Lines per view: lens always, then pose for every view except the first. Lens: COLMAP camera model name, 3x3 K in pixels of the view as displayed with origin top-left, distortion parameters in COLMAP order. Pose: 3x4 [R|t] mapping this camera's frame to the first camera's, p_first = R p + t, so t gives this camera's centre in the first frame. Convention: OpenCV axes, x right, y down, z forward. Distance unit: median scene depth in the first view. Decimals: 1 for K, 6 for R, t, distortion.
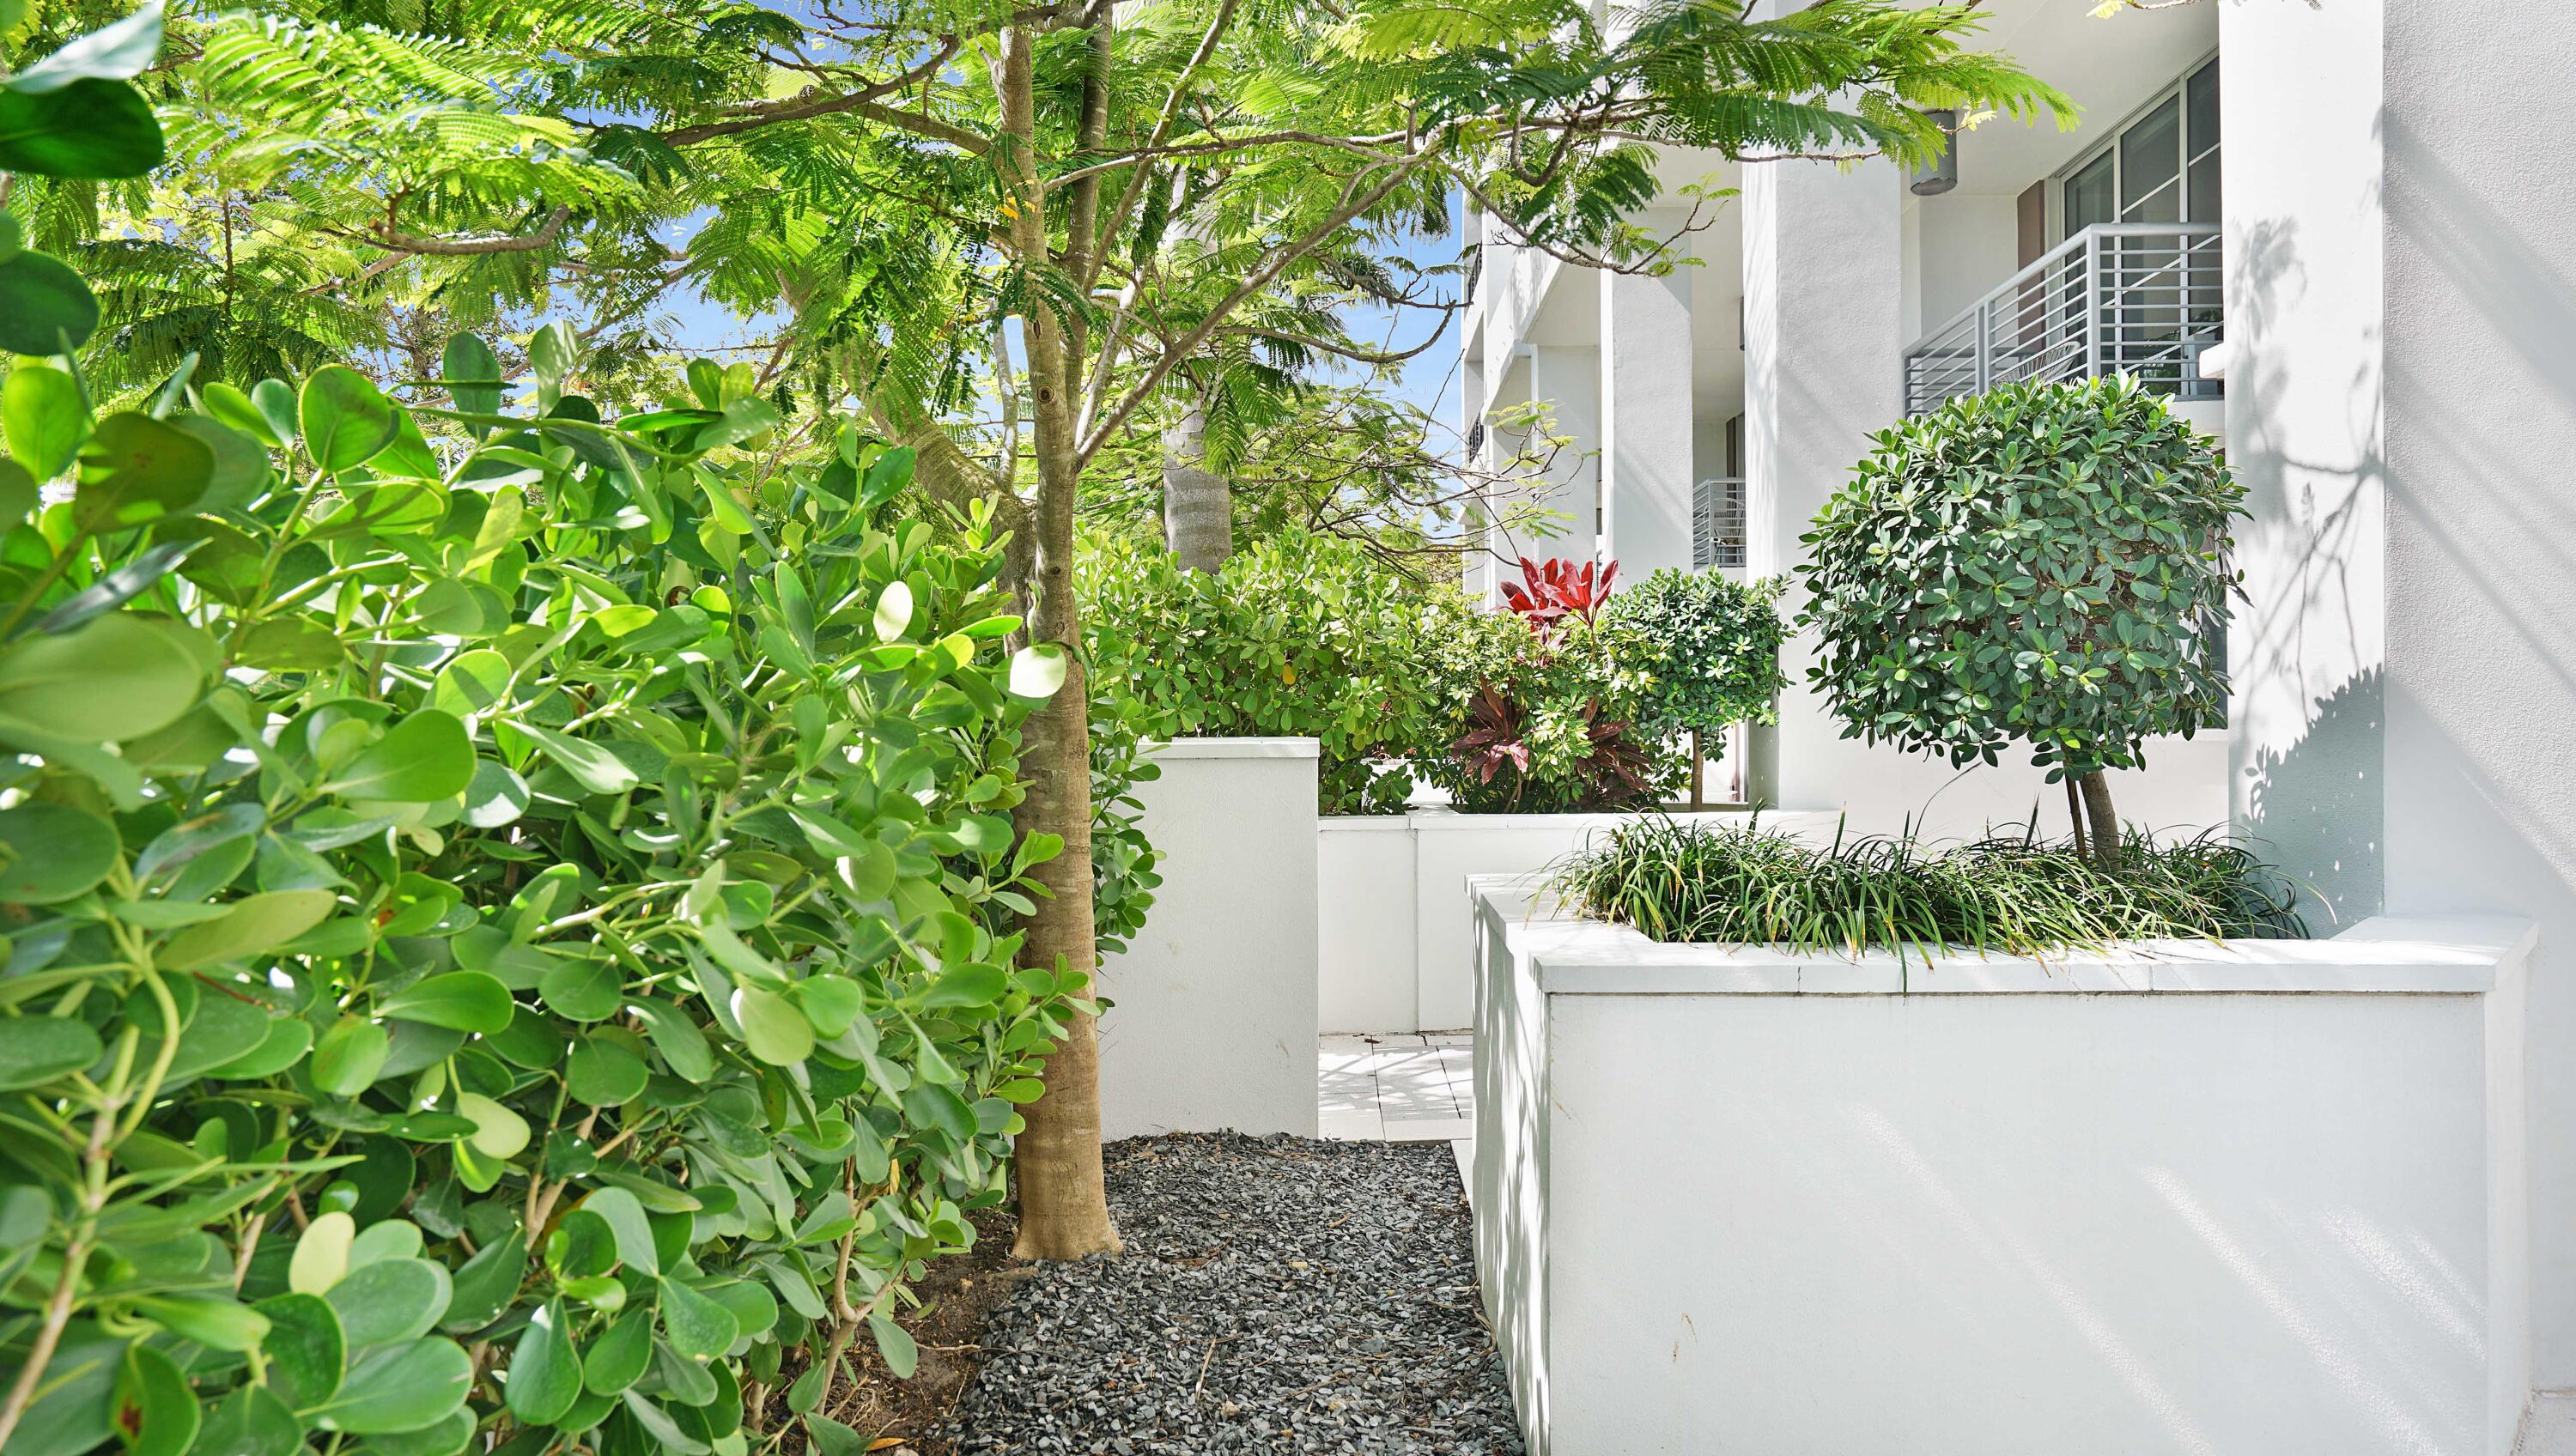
lens RADIAL K [[1445.4, 0, 1281.1], [0, 1445.4, 743.8], [0, 0, 1]] dist [-0.060466, 0.050954]
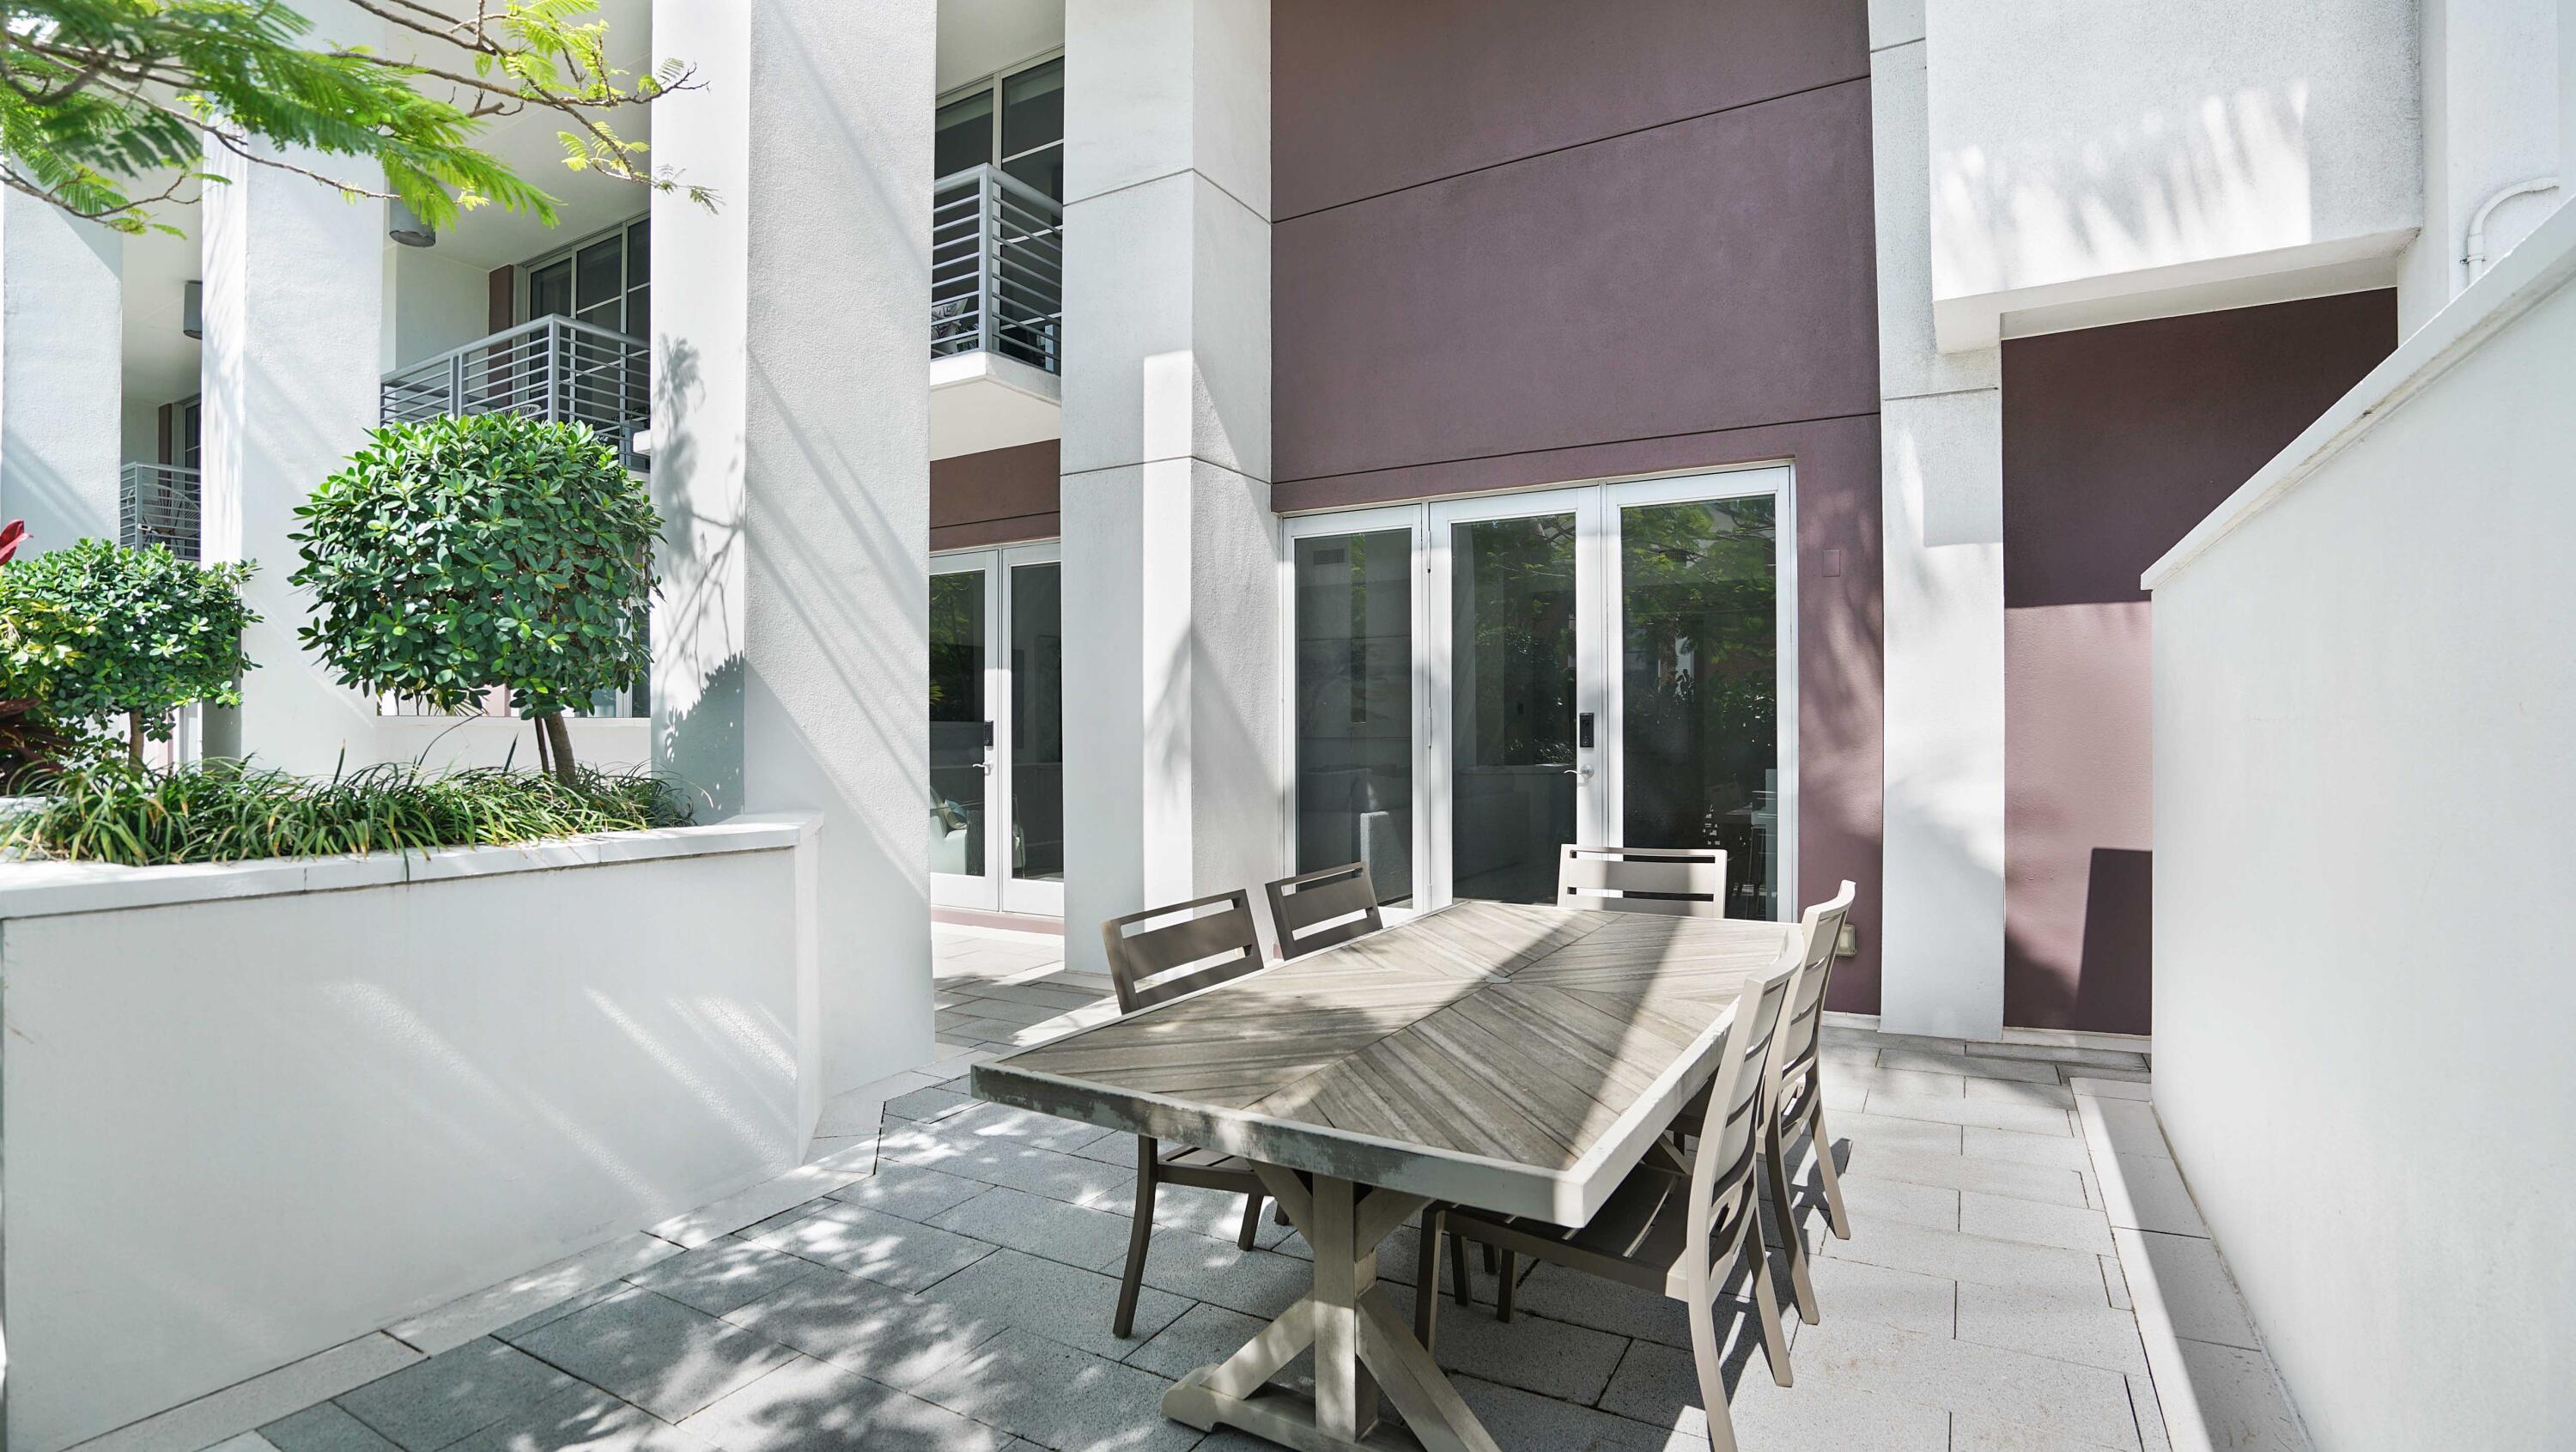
lens RADIAL K [[1203.5, 0, 1286.3], [0, 1203.5, 741.3], [0, 0, 1]] dist [-0.063050, 0.022459]
pose [[0.470905, 0.004294, 0.882173, -0.080477], [0.005346, 0.999956, -0.007720, 0.053701], [-0.882168, 0.008351, 0.470861, -0.121199]]
